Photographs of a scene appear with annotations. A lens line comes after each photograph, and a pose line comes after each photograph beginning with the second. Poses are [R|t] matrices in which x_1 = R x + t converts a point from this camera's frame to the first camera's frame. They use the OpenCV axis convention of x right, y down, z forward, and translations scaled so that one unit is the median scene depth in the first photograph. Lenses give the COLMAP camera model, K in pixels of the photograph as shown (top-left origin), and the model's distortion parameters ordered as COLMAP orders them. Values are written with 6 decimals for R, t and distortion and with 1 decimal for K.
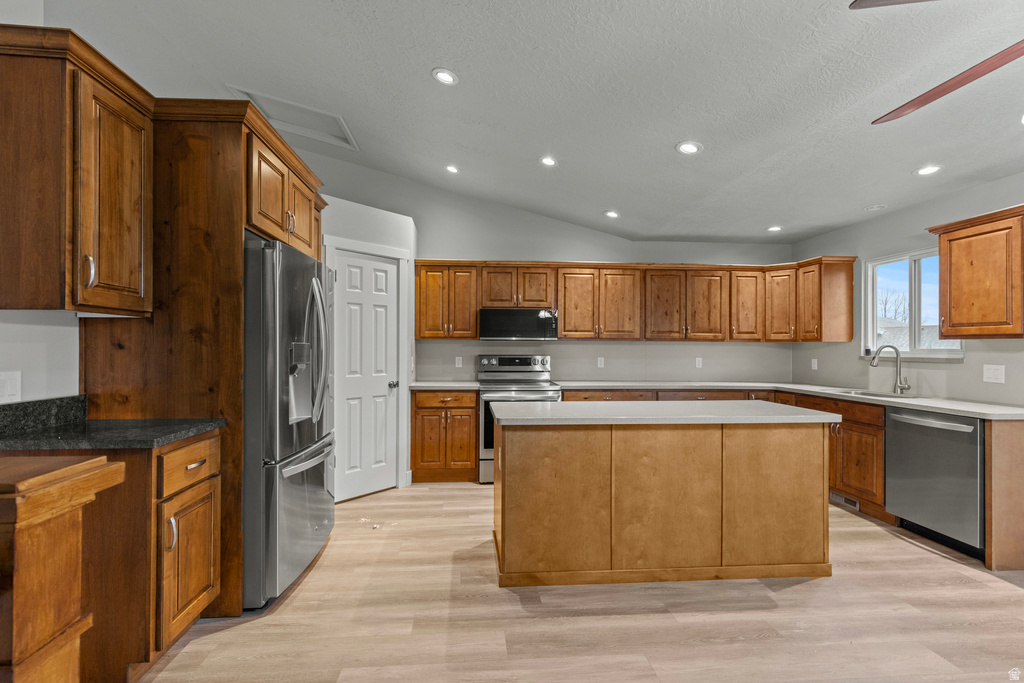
lens RADIAL K [[460.6, 0, 500.8], [0, 460.6, 345.6], [0, 0, 1]] dist [0.004801, -0.001200]
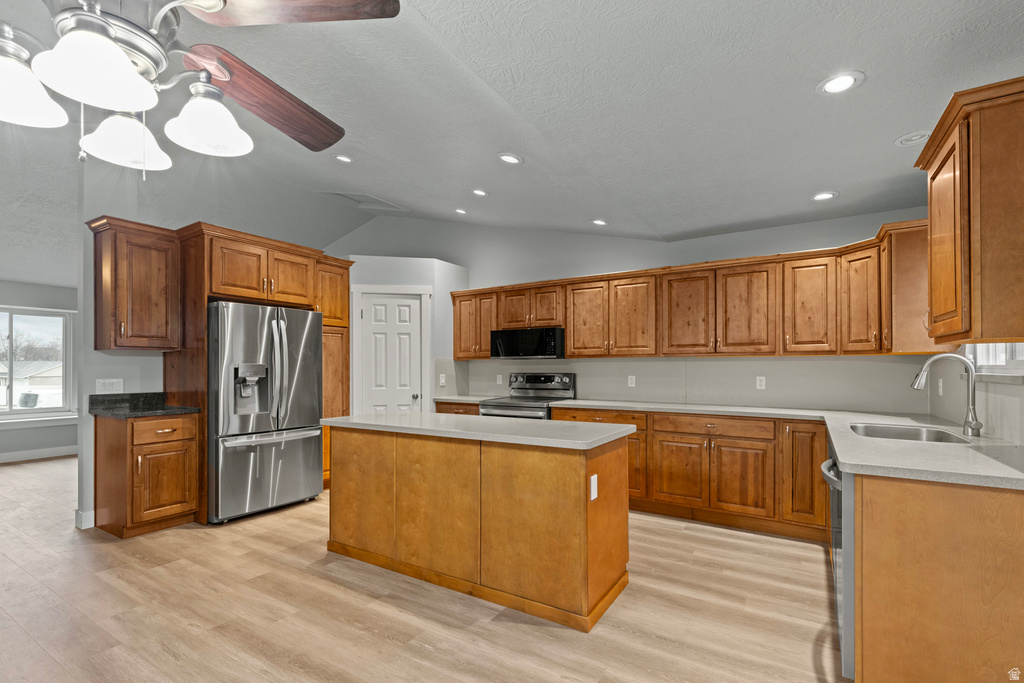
lens RADIAL K [[460.6, 0, 524.4], [0, 460.6, 365.4], [0, 0, 1]] dist [0.004801, -0.001200]
pose [[0.810413, -0.010687, -0.585762, 1.120017], [0.009434, 0.999942, -0.005192, 0.015974], [0.585783, -0.001318, 0.810467, 0.254651]]
